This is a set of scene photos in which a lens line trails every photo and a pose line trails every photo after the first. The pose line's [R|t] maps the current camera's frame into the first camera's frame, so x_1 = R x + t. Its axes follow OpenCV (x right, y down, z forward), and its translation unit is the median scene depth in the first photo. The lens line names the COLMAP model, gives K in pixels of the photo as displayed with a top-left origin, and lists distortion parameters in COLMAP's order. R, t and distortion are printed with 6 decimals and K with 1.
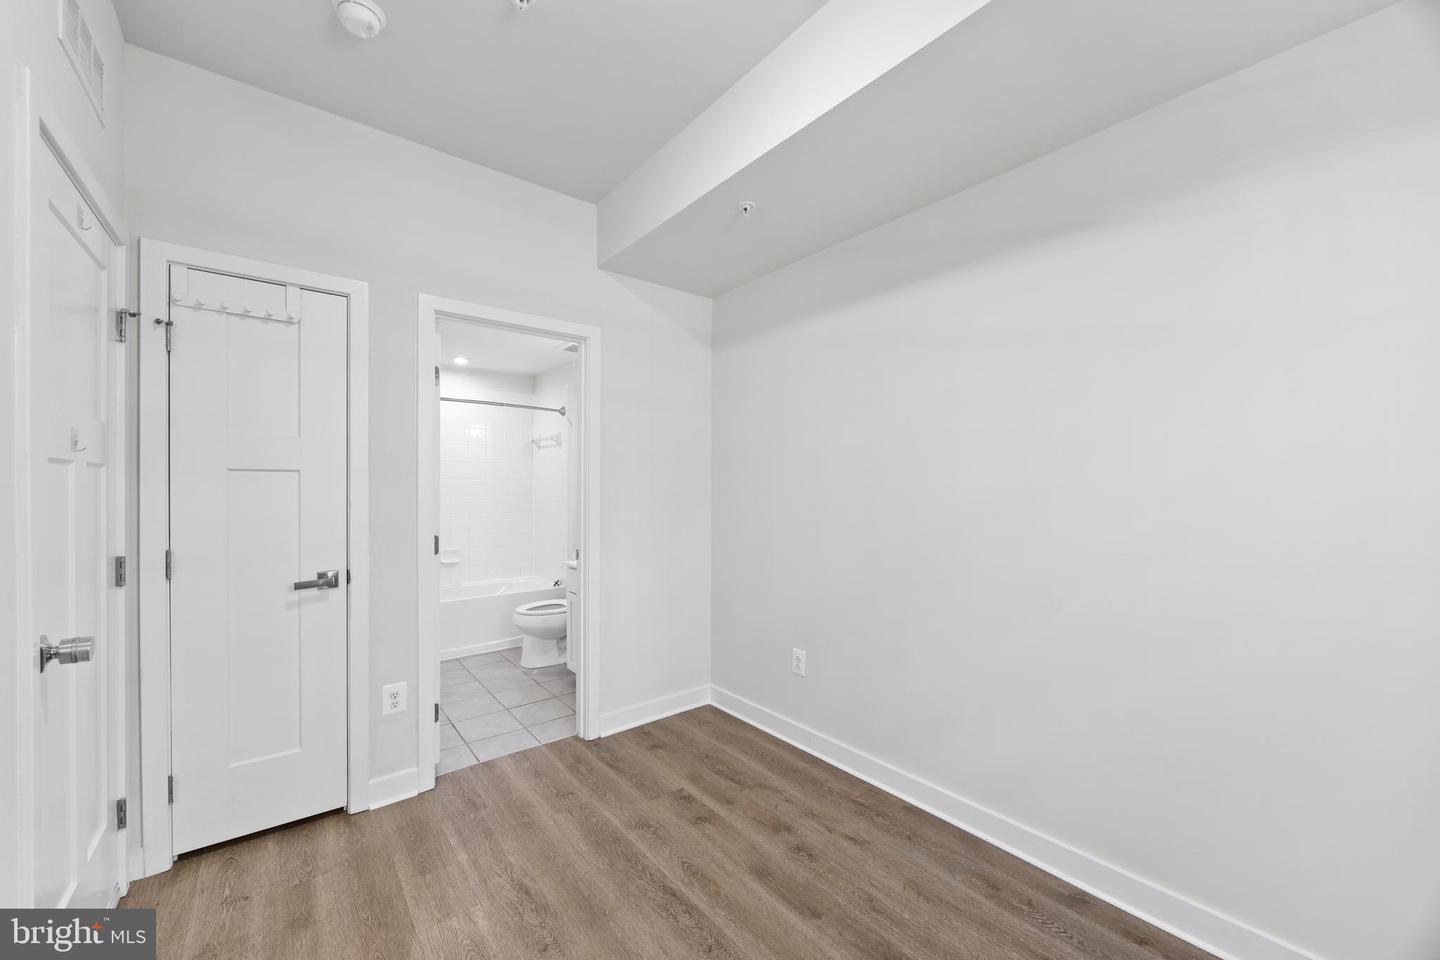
lens RADIAL K [[550.5, 0, 714.0], [0, 550.5, 488.2], [0, 0, 1]] dist [-0.003071, -0.000141]
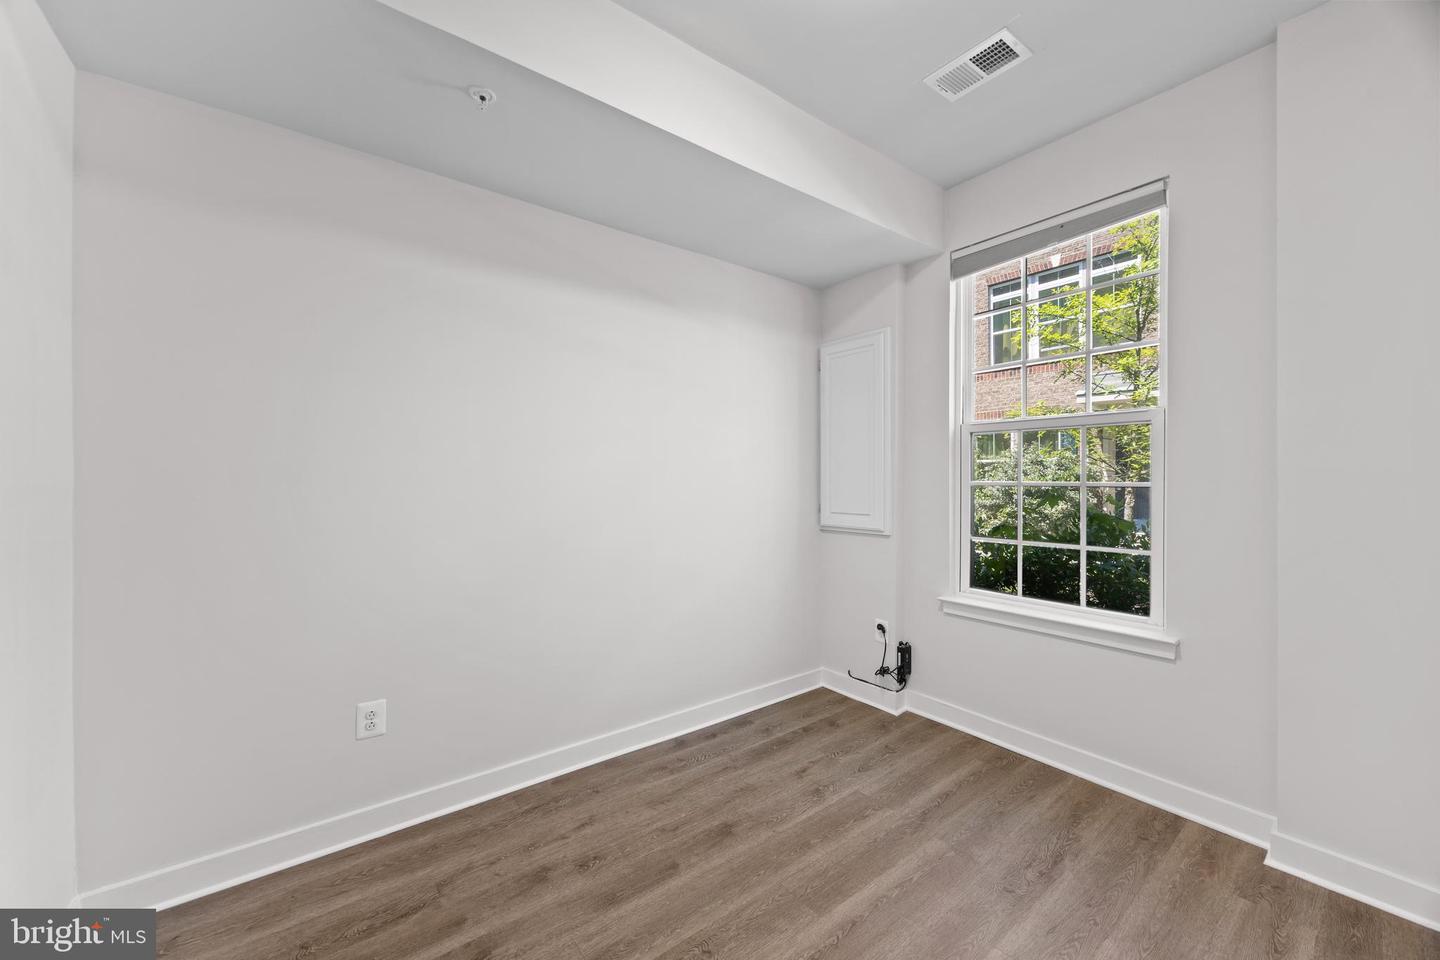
lens RADIAL K [[547.7, 0, 717.9], [0, 547.7, 477.5], [0, 0, 1]] dist [-0.002223, 0.000034]
pose [[0.022405, -0.002061, 0.999747, -0.666849], [-0.000264, 0.999998, 0.002068, 0.005019], [-0.999749, -0.000310, 0.022404, 0.666392]]
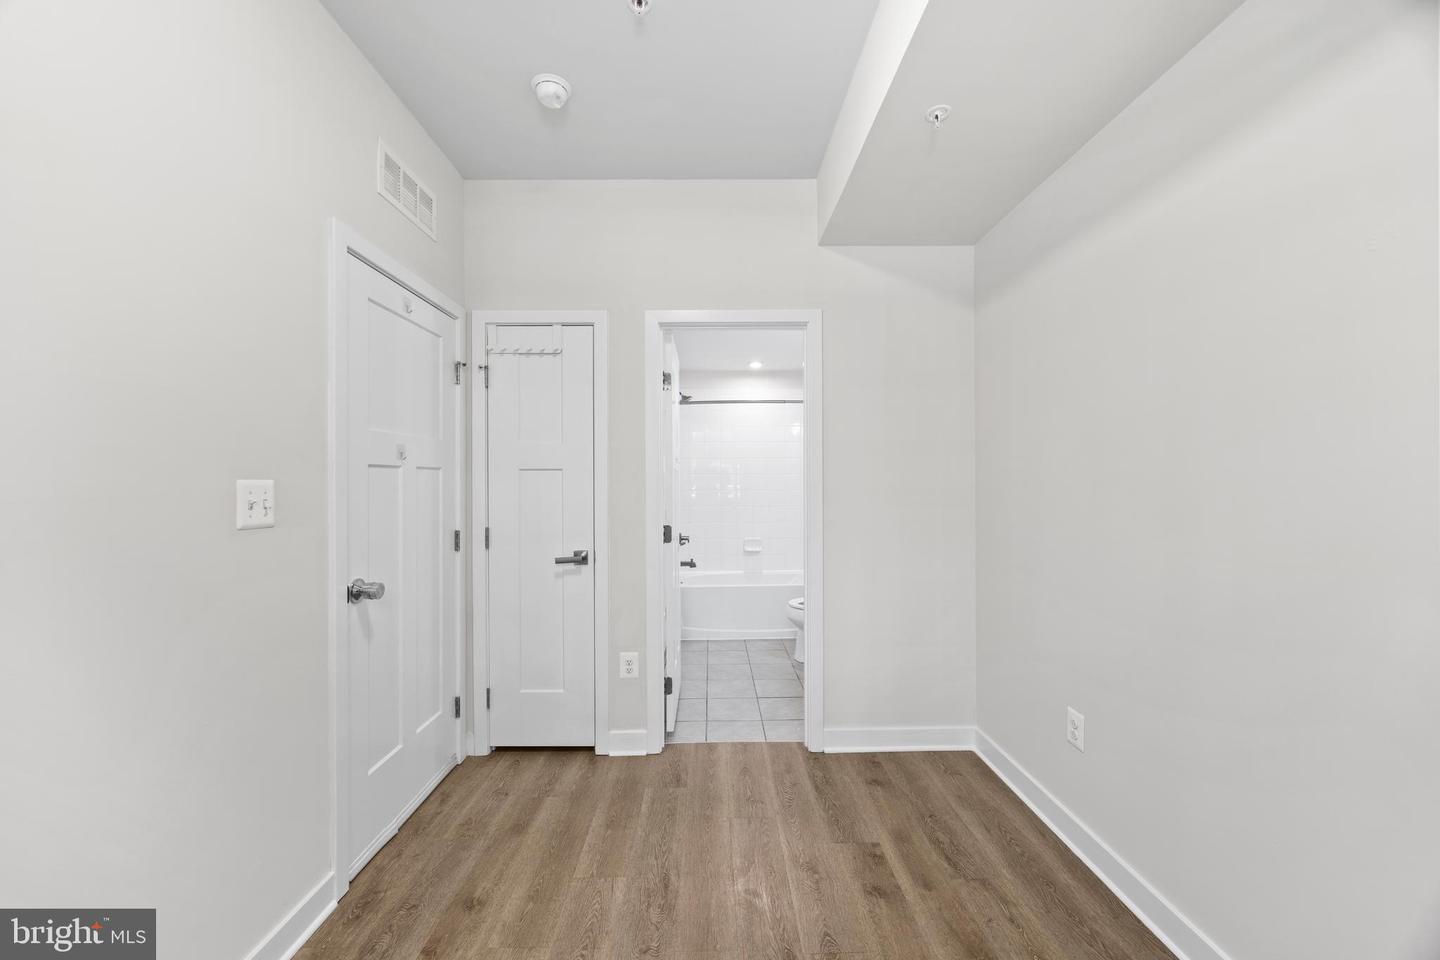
lens RADIAL K [[544.6, 0, 713.8], [0, 544.6, 479.0], [0, 0, 1]] dist [-0.004624, 0.000037]
pose [[0.787133, -0.009572, -0.616709, 0.273040], [0.005866, 0.999951, -0.008034, 0.001883], [0.616756, 0.002707, 0.787150, 0.213871]]
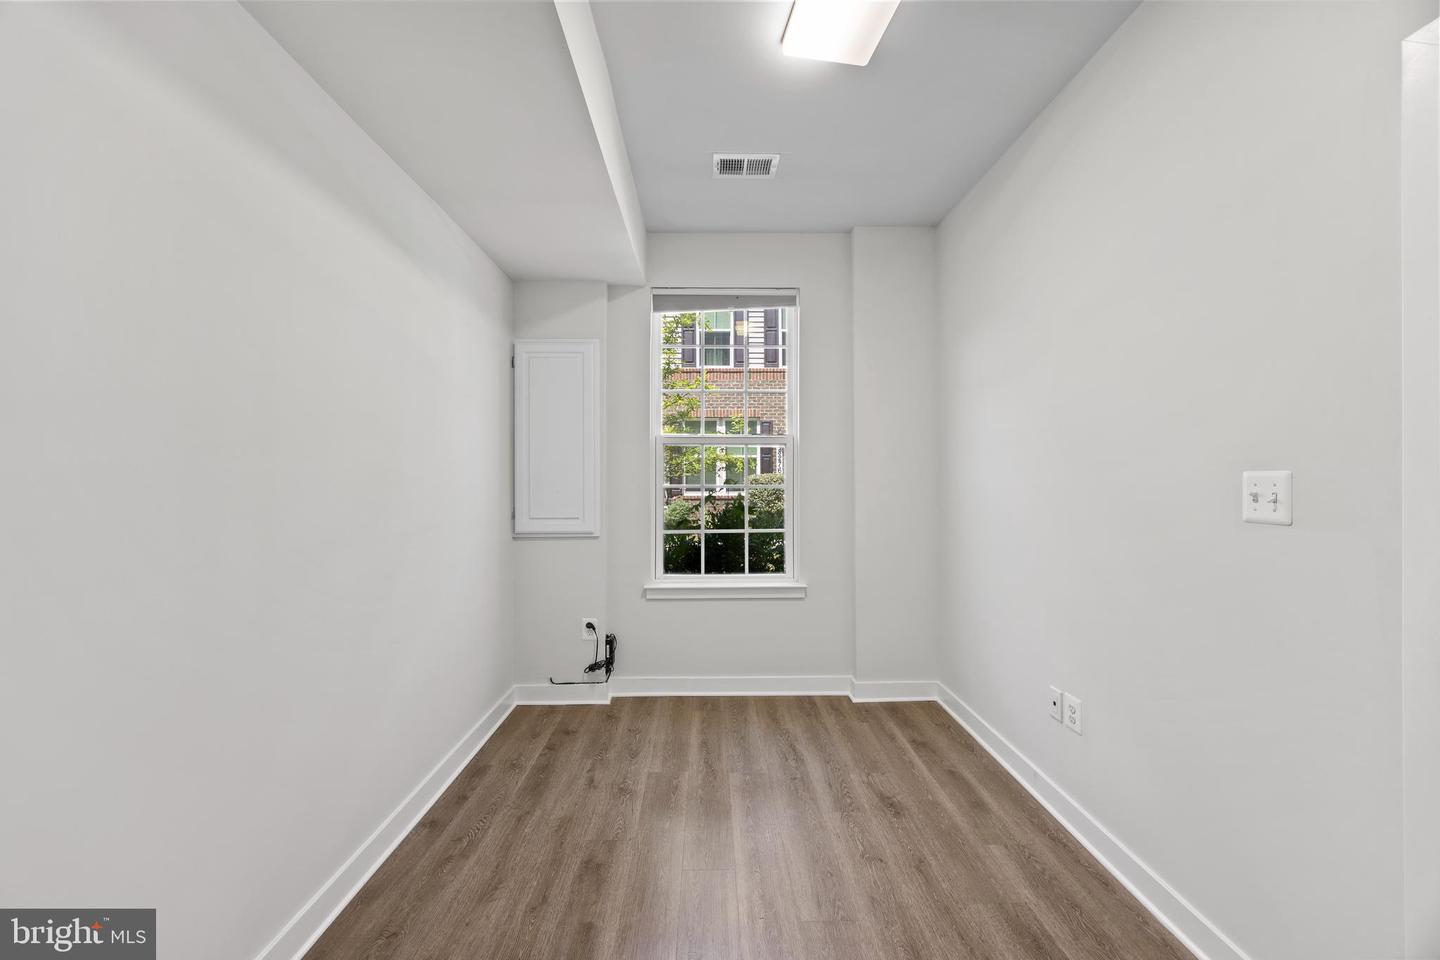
lens RADIAL K [[547.7, 0, 717.9], [0, 547.7, 477.5], [0, 0, 1]] dist [-0.002223, 0.000034]
pose [[-0.792213, 0.003105, 0.610236, -0.428079], [0.001675, 0.999994, -0.002914, 0.001919], [-0.610242, -0.001286, -0.792214, 1.208367]]
